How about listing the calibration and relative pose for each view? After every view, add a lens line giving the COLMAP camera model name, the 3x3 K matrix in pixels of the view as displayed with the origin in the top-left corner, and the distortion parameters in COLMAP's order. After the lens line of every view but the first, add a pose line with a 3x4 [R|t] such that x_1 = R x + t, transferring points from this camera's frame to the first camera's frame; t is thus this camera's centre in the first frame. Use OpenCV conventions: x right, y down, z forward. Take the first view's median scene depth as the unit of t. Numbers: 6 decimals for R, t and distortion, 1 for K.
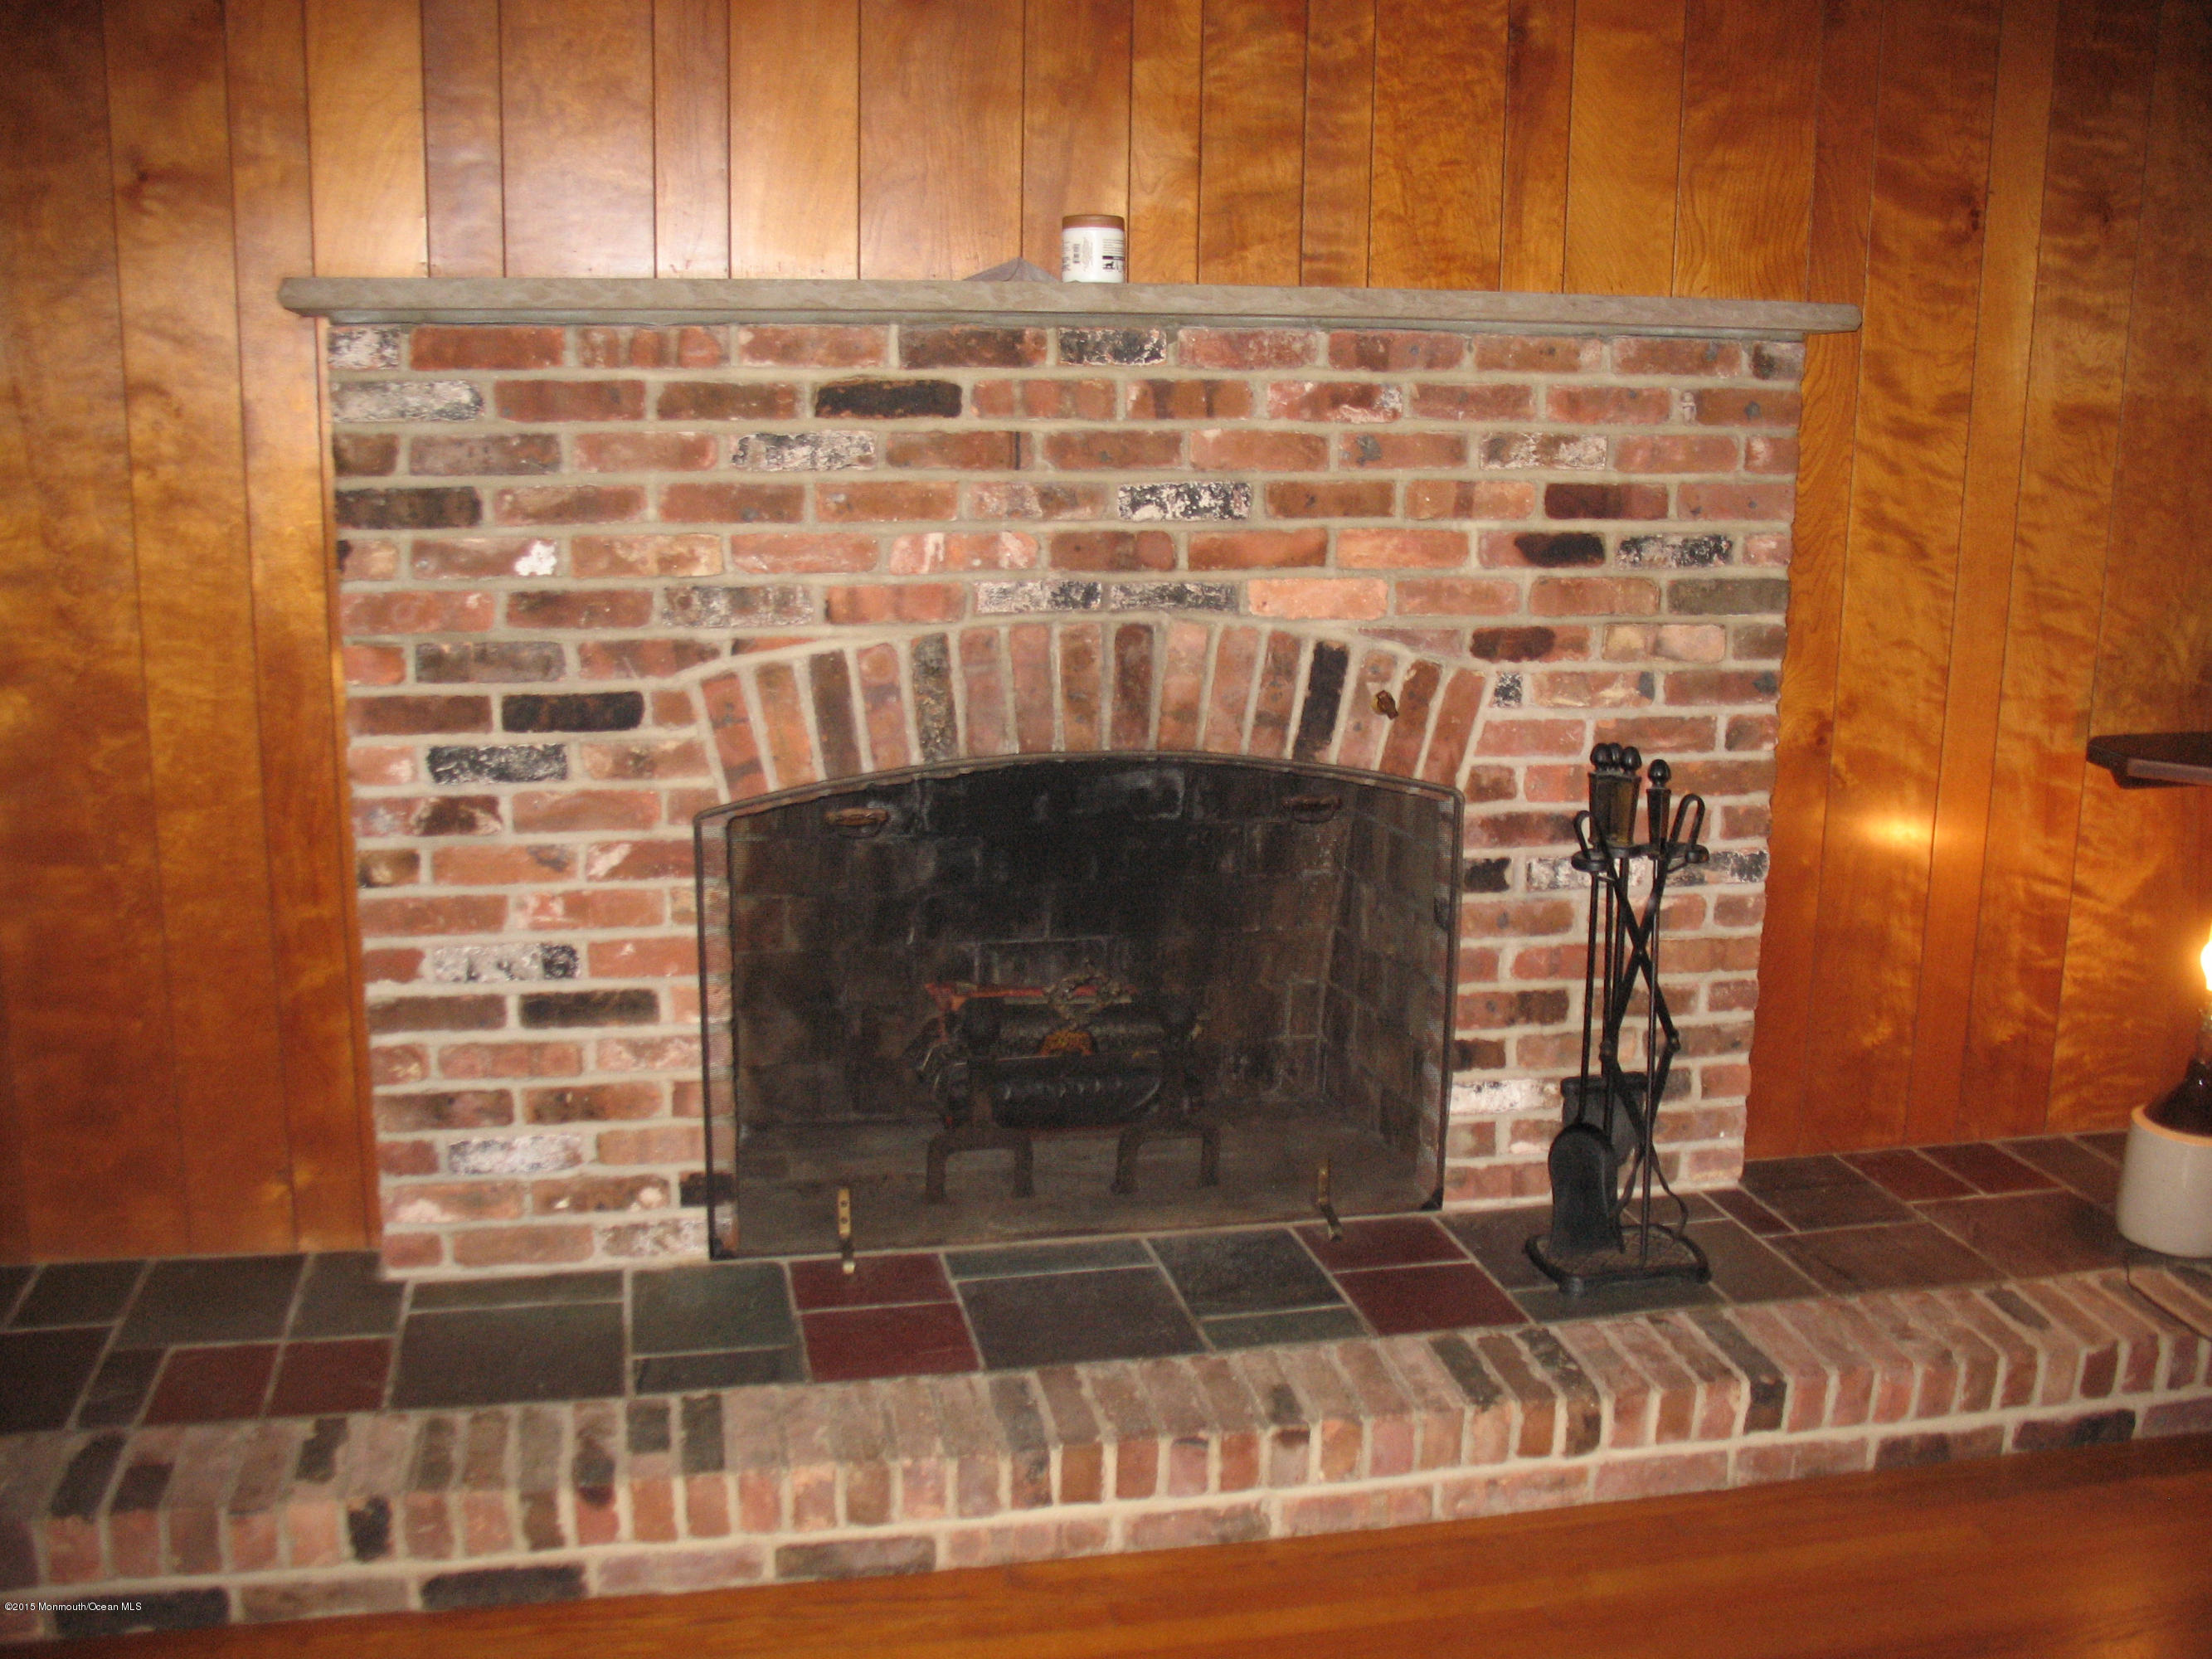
lens RADIAL K [[2269.7, 0, 1108.9], [0, 2269.7, 849.9], [0, 0, 1]] dist [-0.190661, 0.220497]
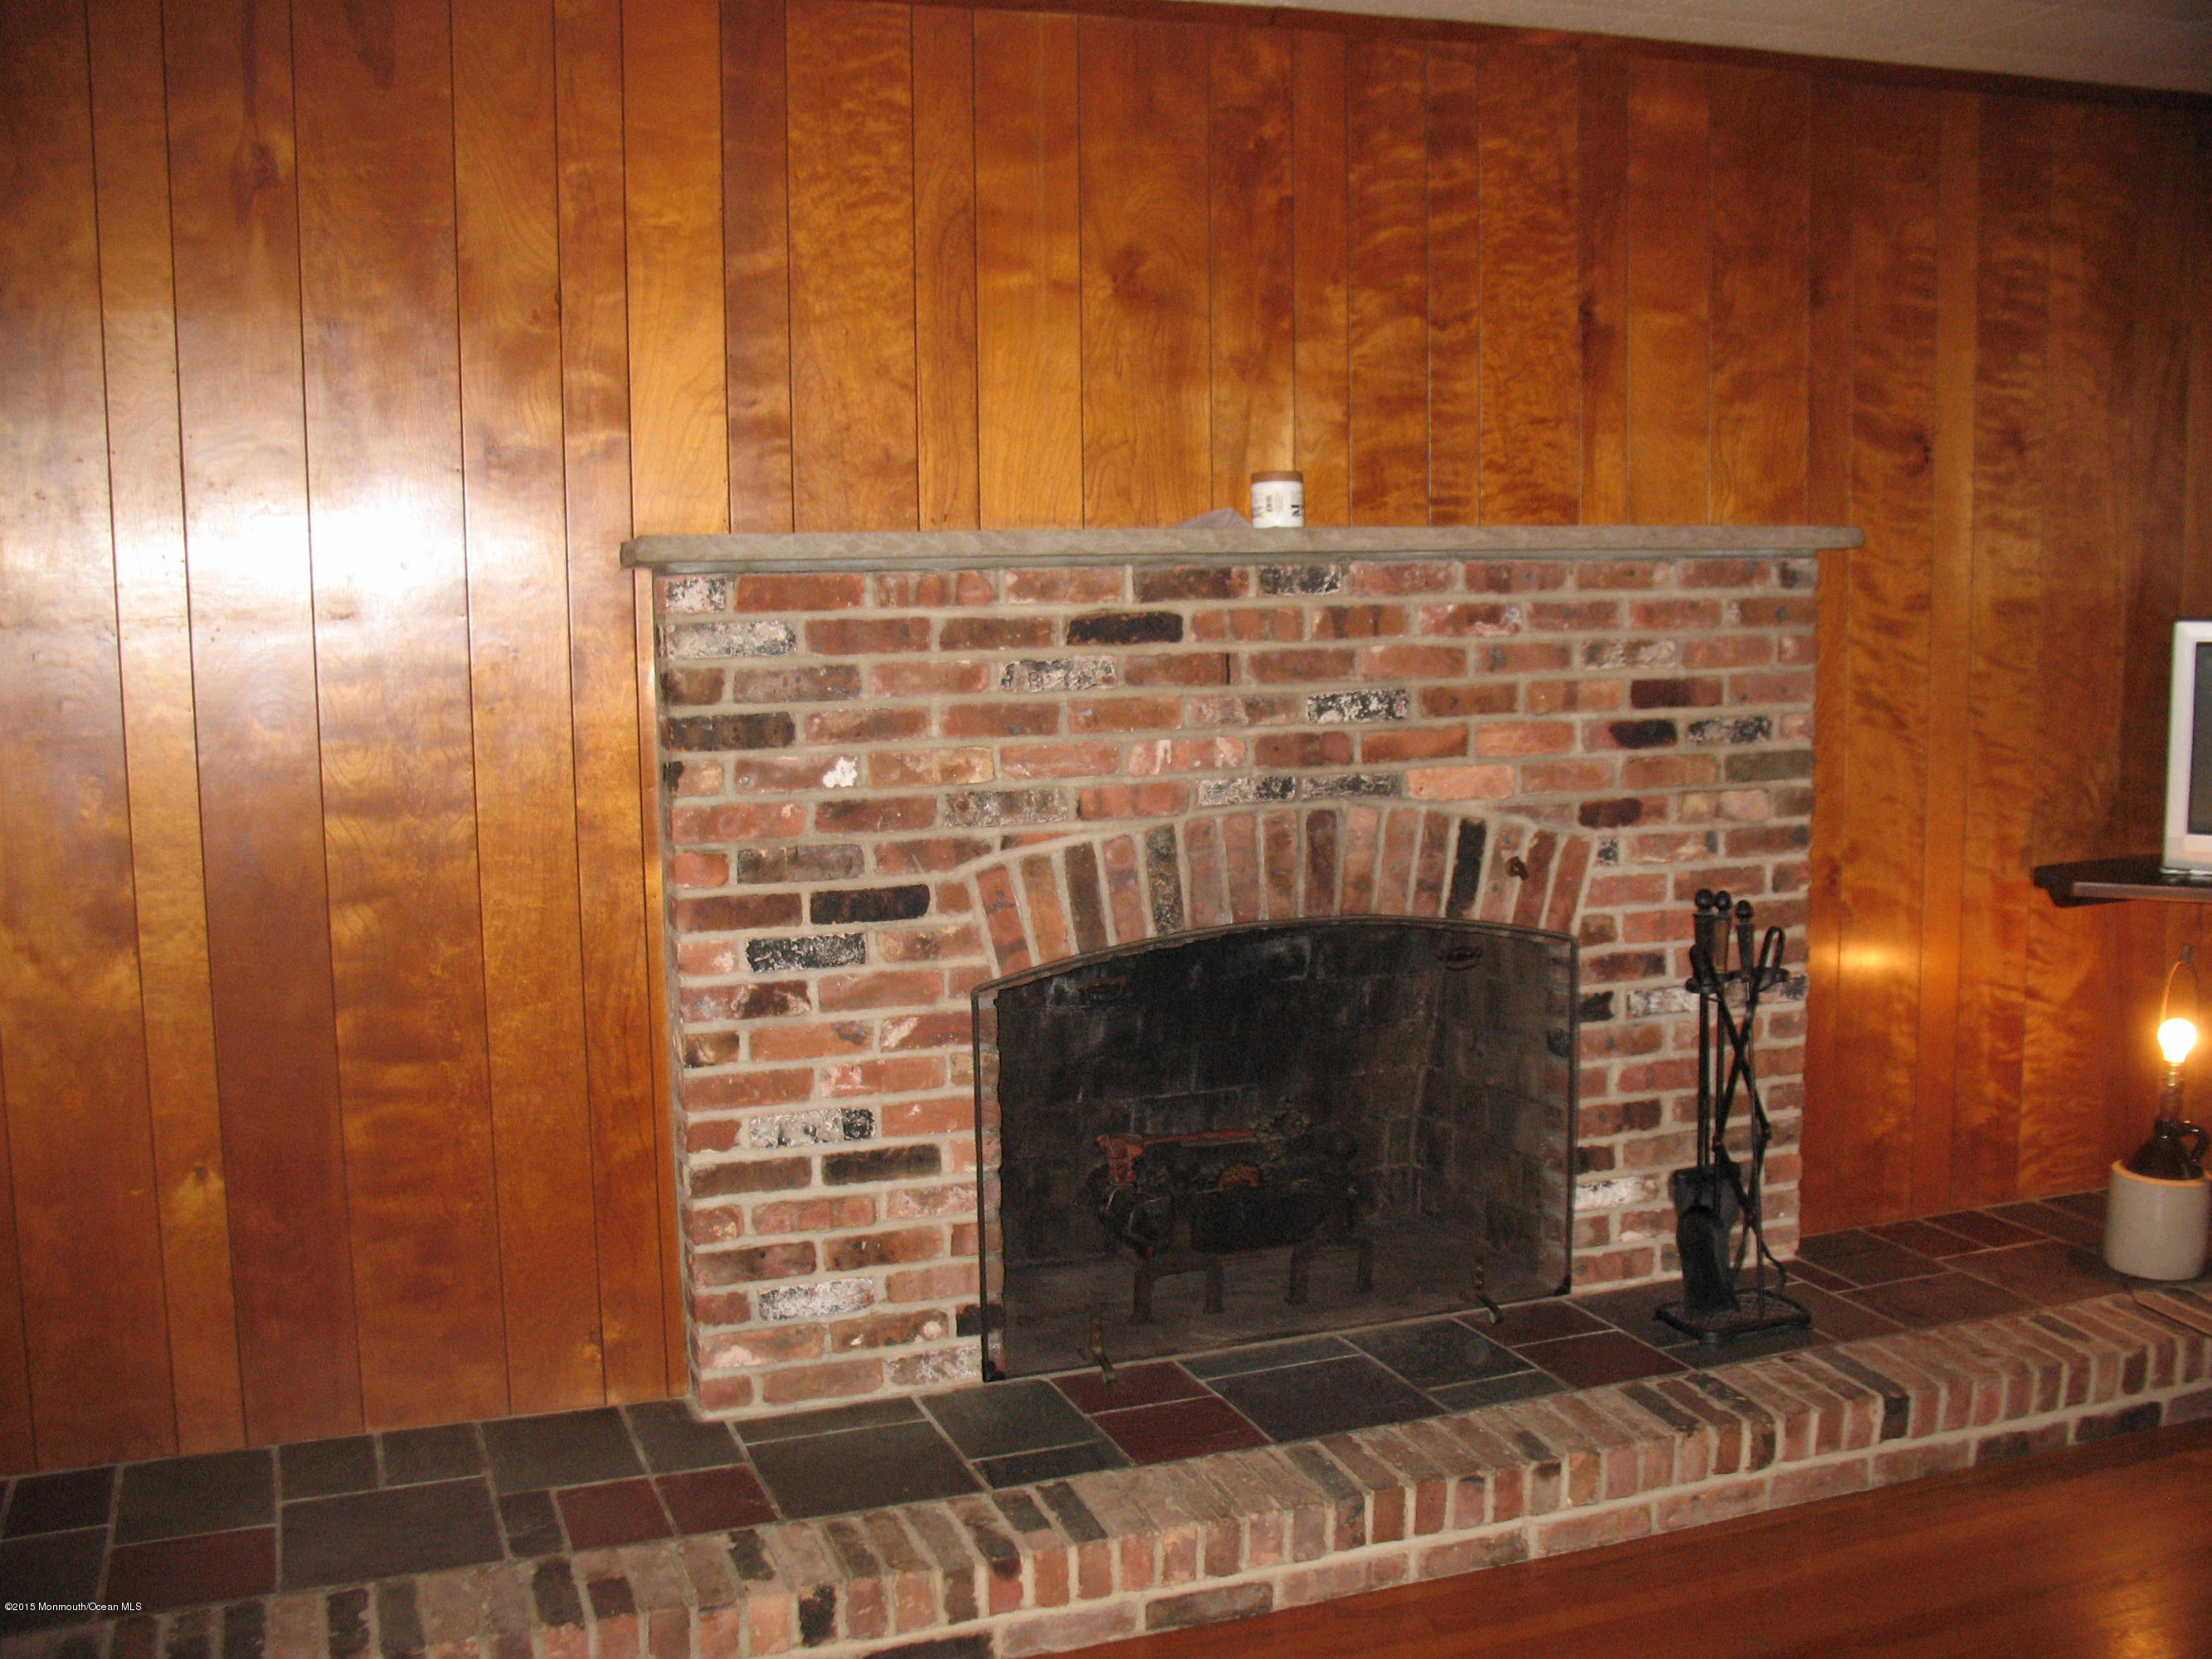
lens RADIAL K [[2269.7, 0, 1108.9], [0, 2269.7, 849.9], [0, 0, 1]] dist [-0.190661, 0.220497]
pose [[0.988600, -0.046186, 0.143304, -0.275376], [0.059435, 0.994203, -0.089594, 0.021499], [-0.138336, 0.097090, 0.985615, -0.159942]]
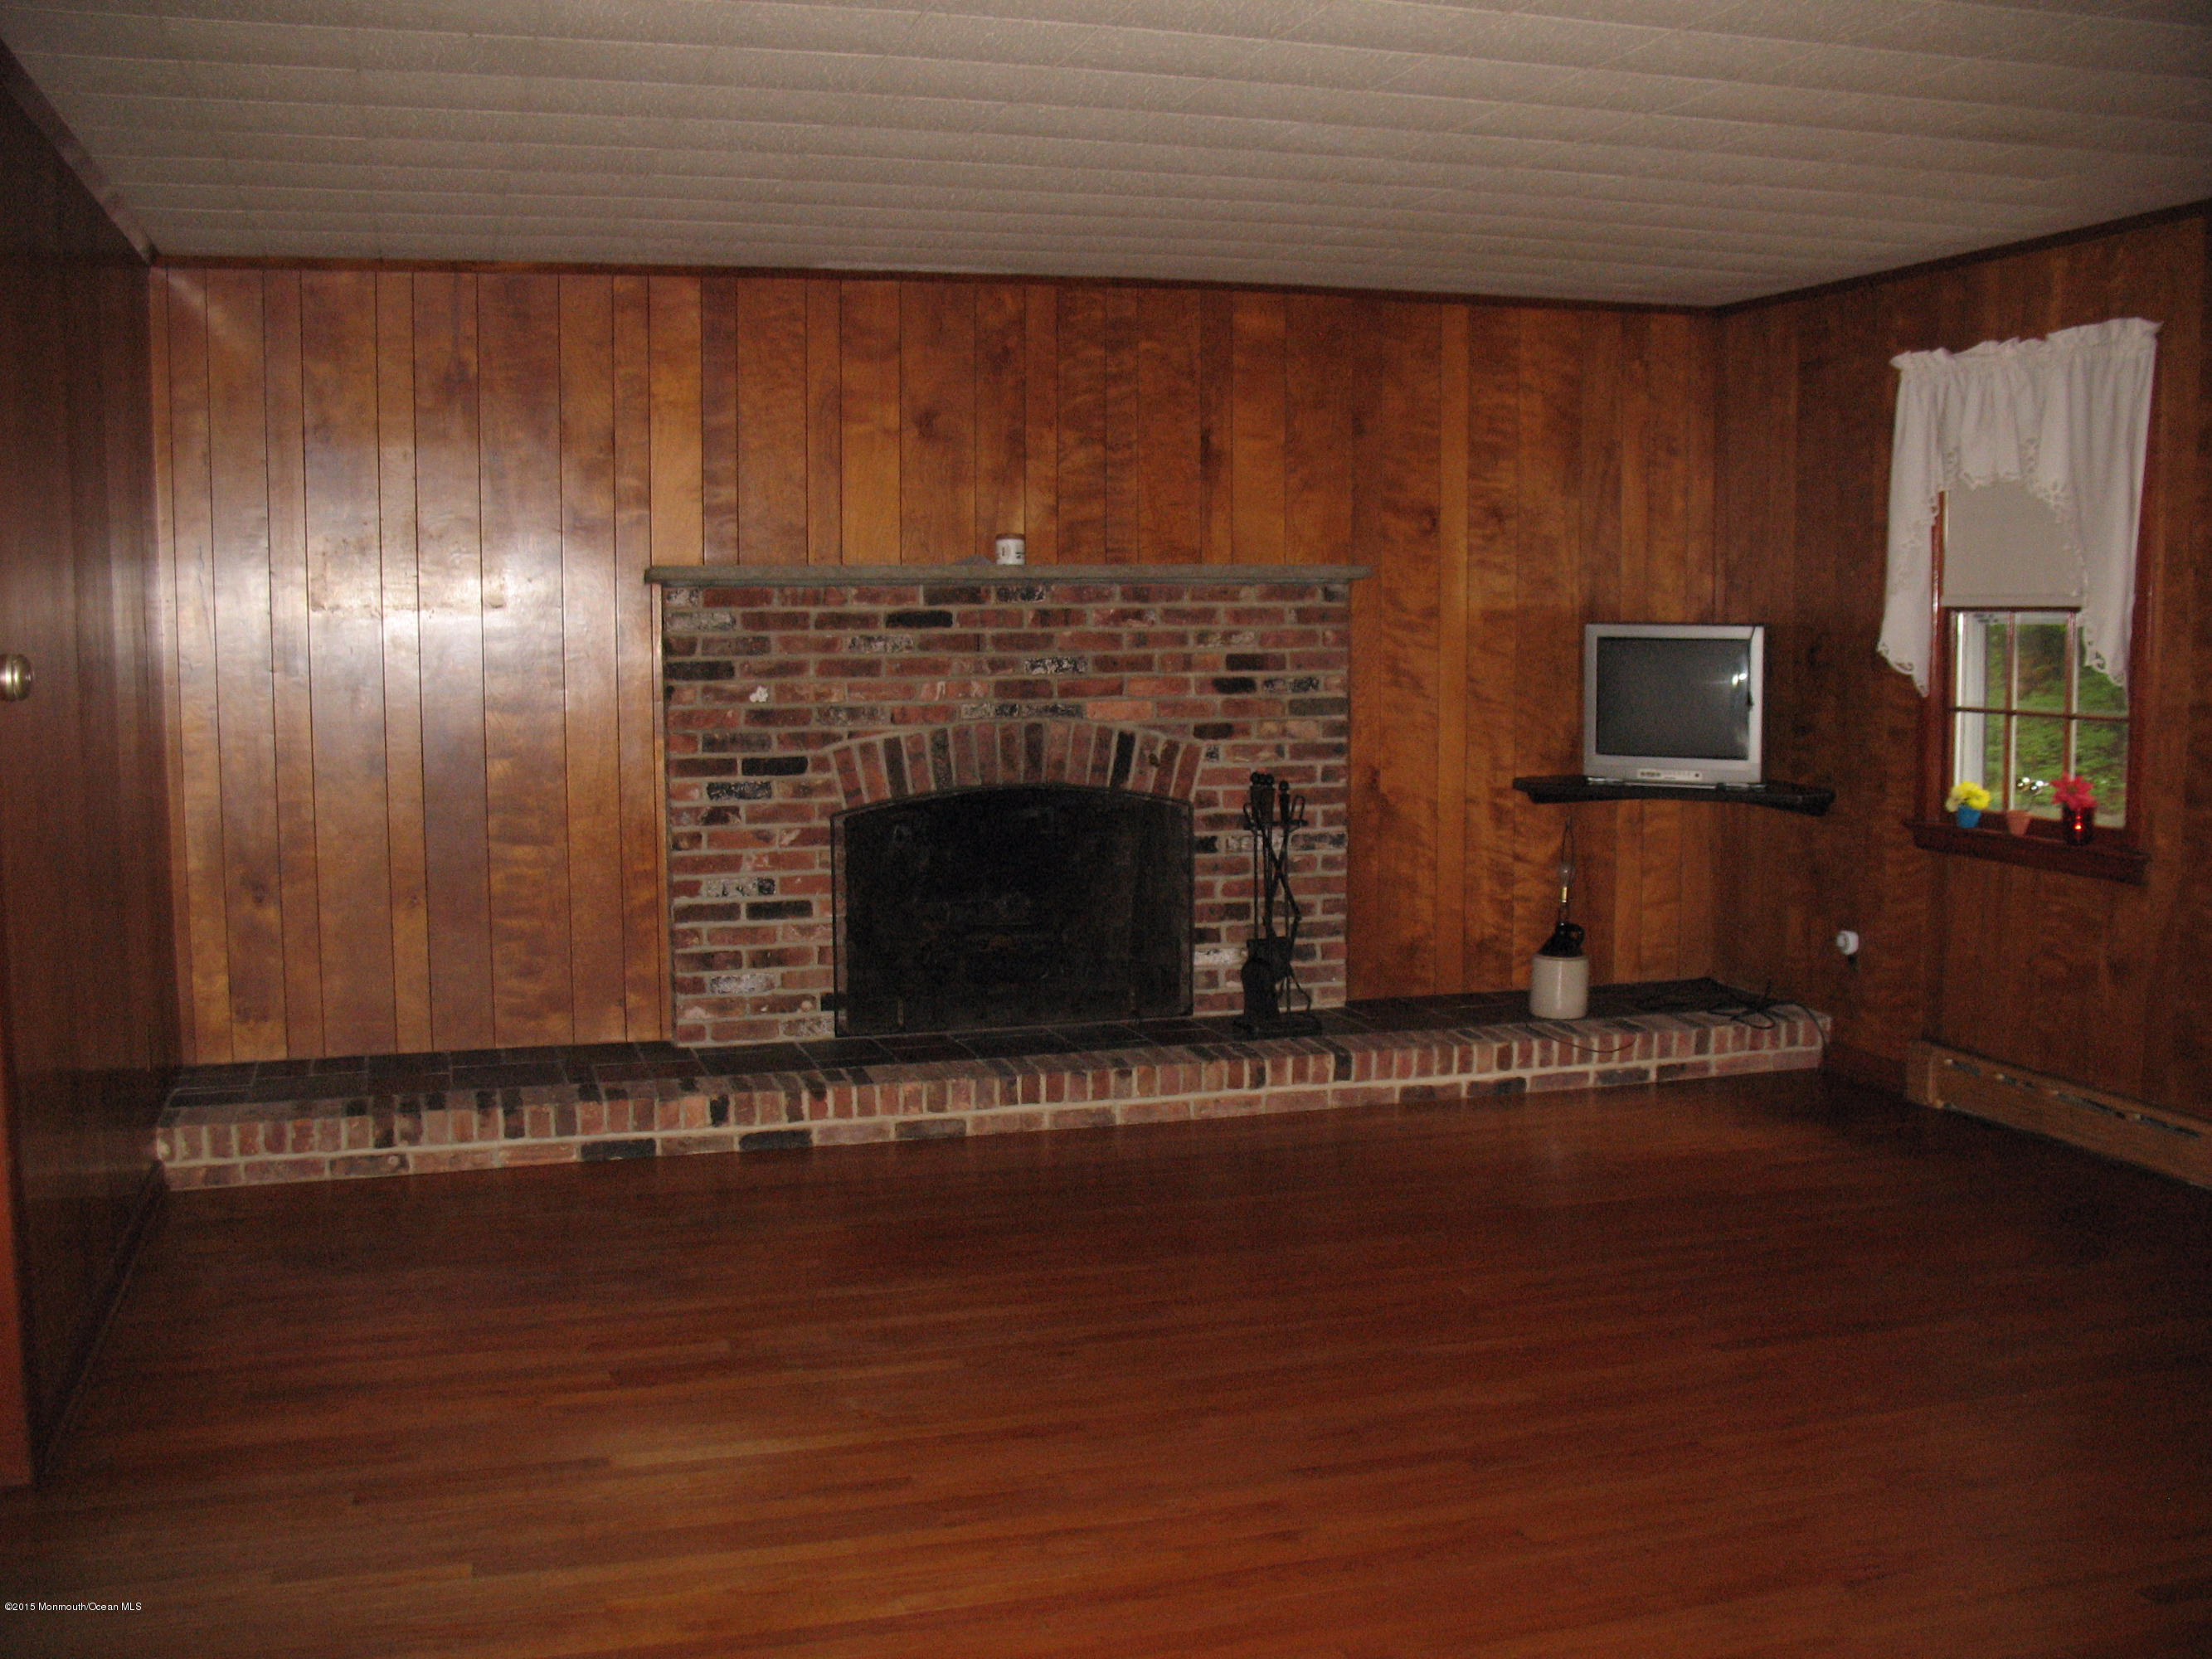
lens RADIAL K [[2269.7, 0, 1108.9], [0, 2269.7, 849.9], [0, 0, 1]] dist [-0.190661, 0.220497]
pose [[0.995323, -0.027037, 0.092738, -0.120748], [0.037458, 0.992941, -0.112541, 0.263643], [-0.089041, 0.115488, 0.989310, -1.110741]]
